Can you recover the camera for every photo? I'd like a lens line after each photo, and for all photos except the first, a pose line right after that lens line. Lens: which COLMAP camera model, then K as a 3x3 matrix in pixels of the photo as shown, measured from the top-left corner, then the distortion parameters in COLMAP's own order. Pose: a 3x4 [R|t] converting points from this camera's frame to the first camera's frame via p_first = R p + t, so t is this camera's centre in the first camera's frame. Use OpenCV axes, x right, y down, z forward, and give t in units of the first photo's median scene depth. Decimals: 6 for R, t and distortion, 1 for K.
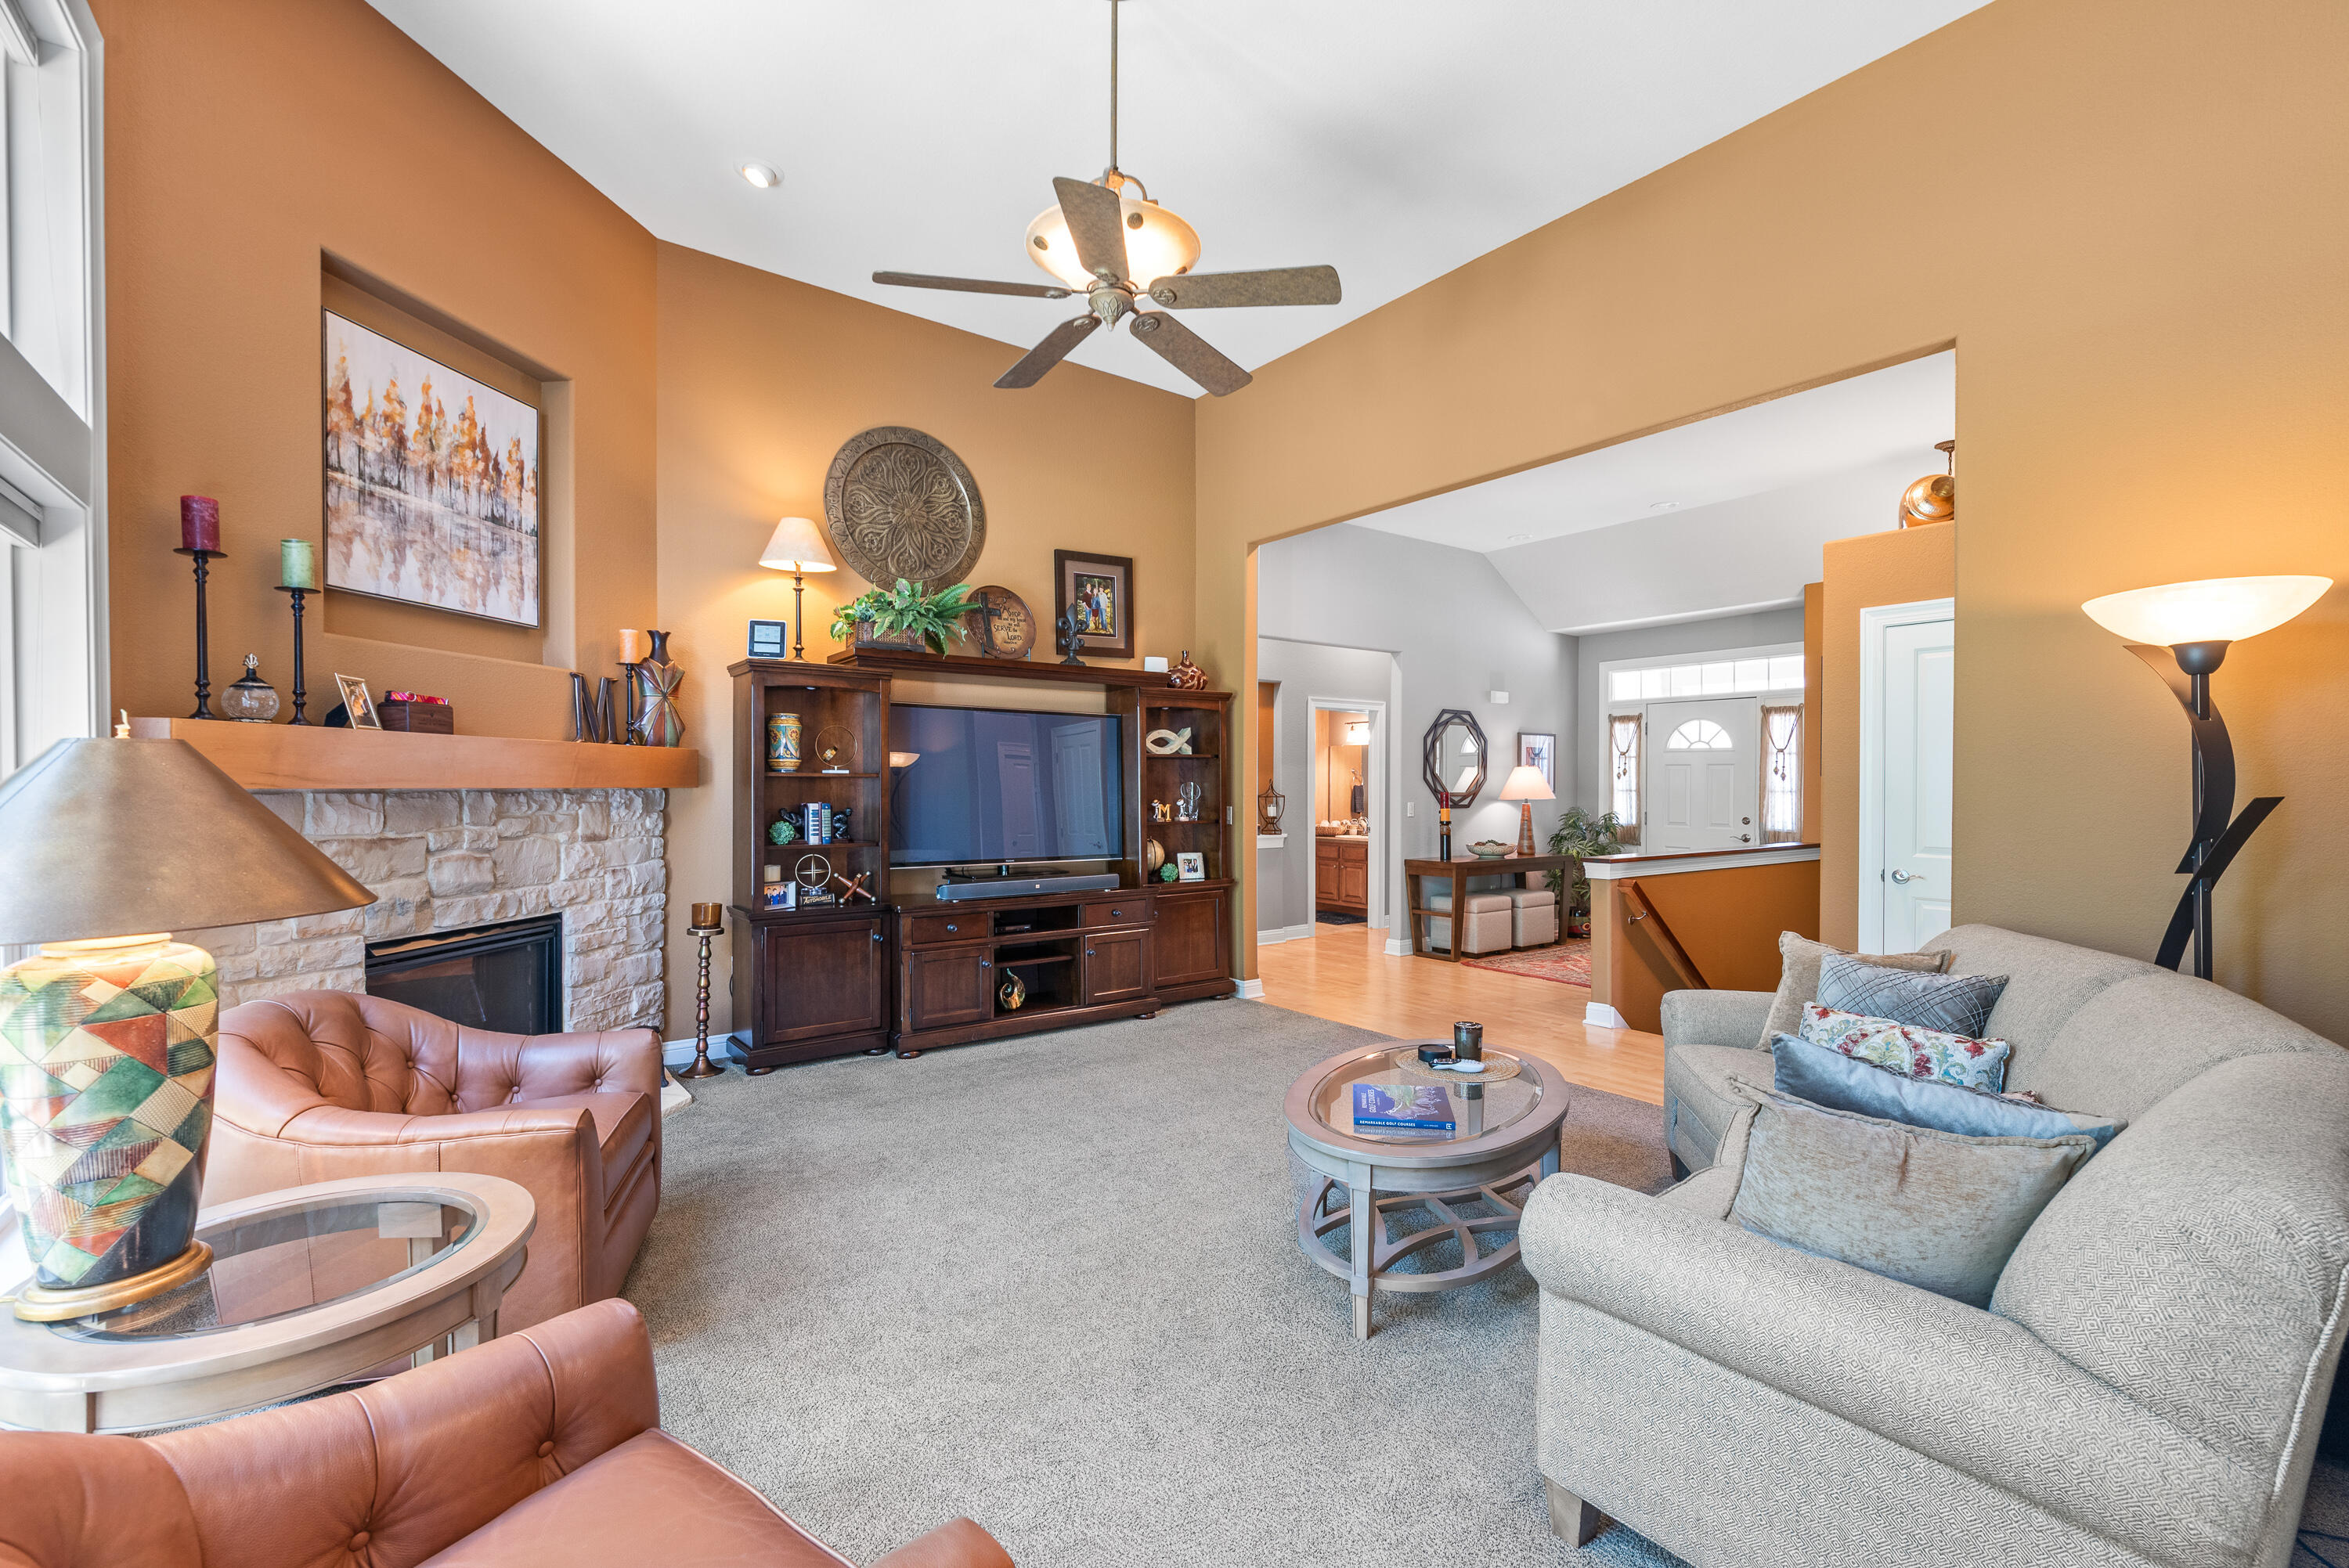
lens RADIAL K [[1005.0, 0, 1178.7], [0, 1005.0, 789.8], [0, 0, 1]] dist [0.000590, -0.000027]
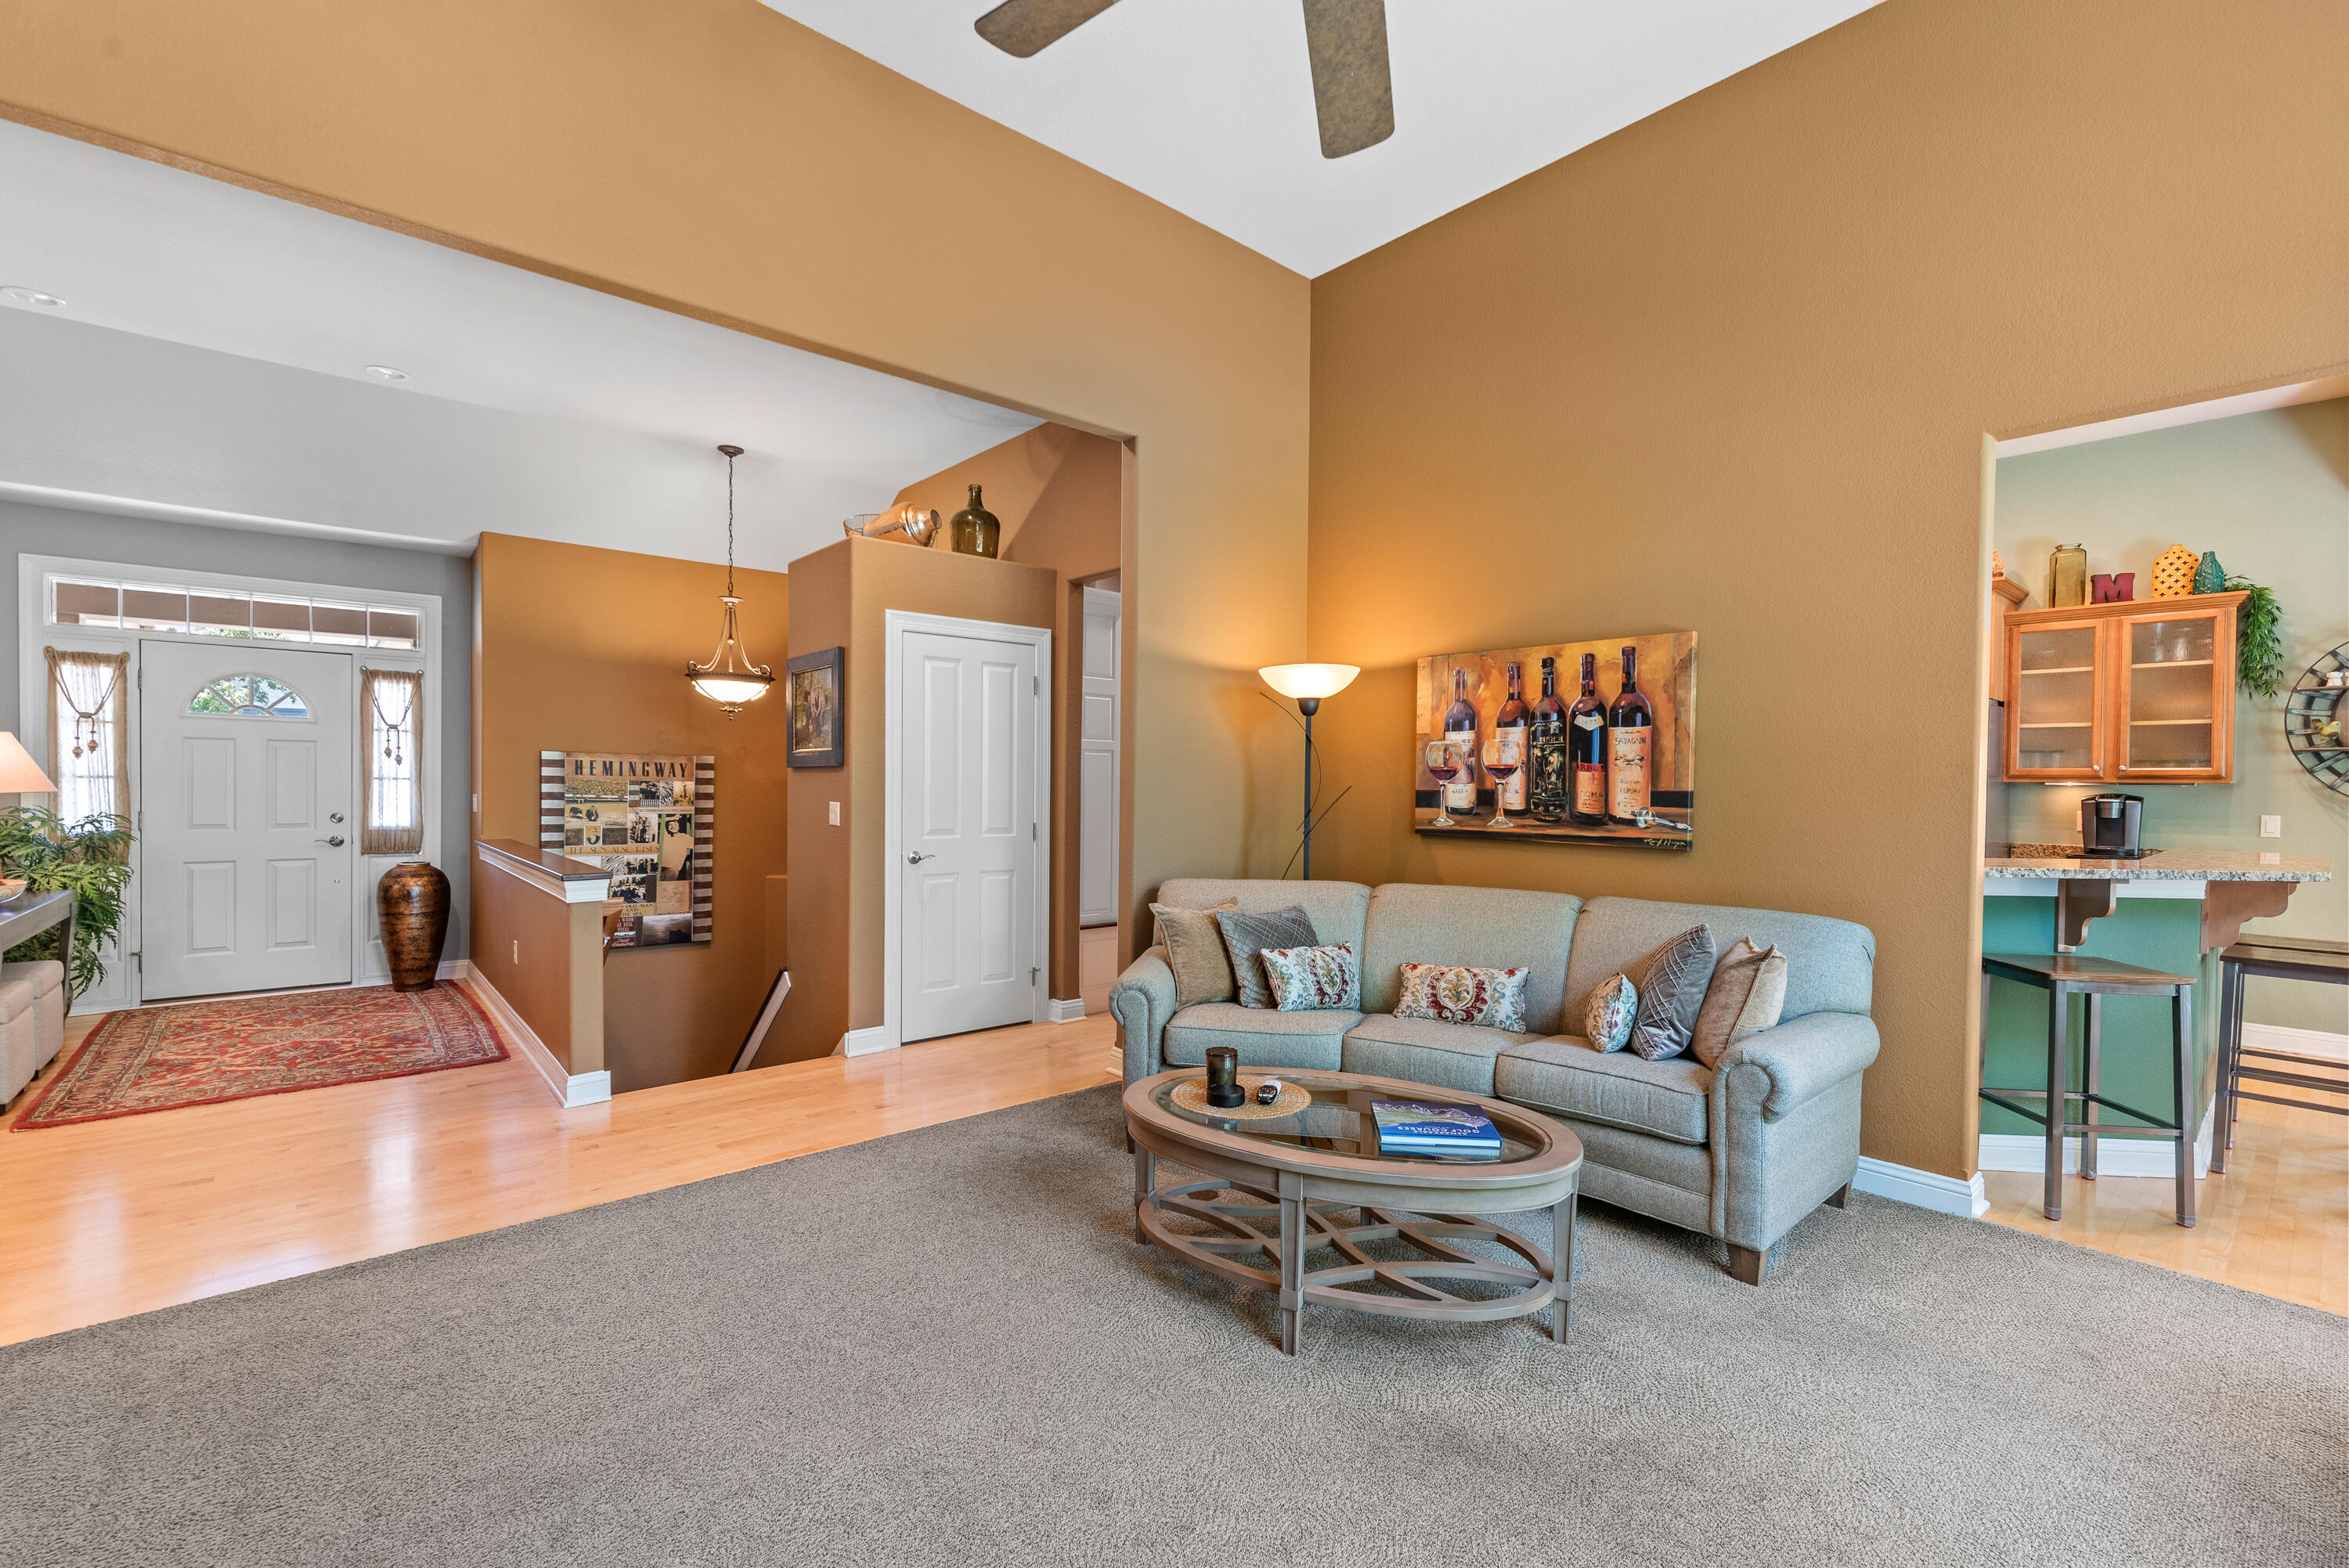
lens RADIAL K [[1005.0, 0, 1177.9], [0, 1005.0, 789.7], [0, 0, 1]] dist [0.000590, -0.000027]
pose [[-0.060413, -0.011190, 0.998111, -0.227700], [-0.005682, 0.999925, 0.010866, -0.001666], [-0.998157, -0.005015, -0.060472, 0.424624]]
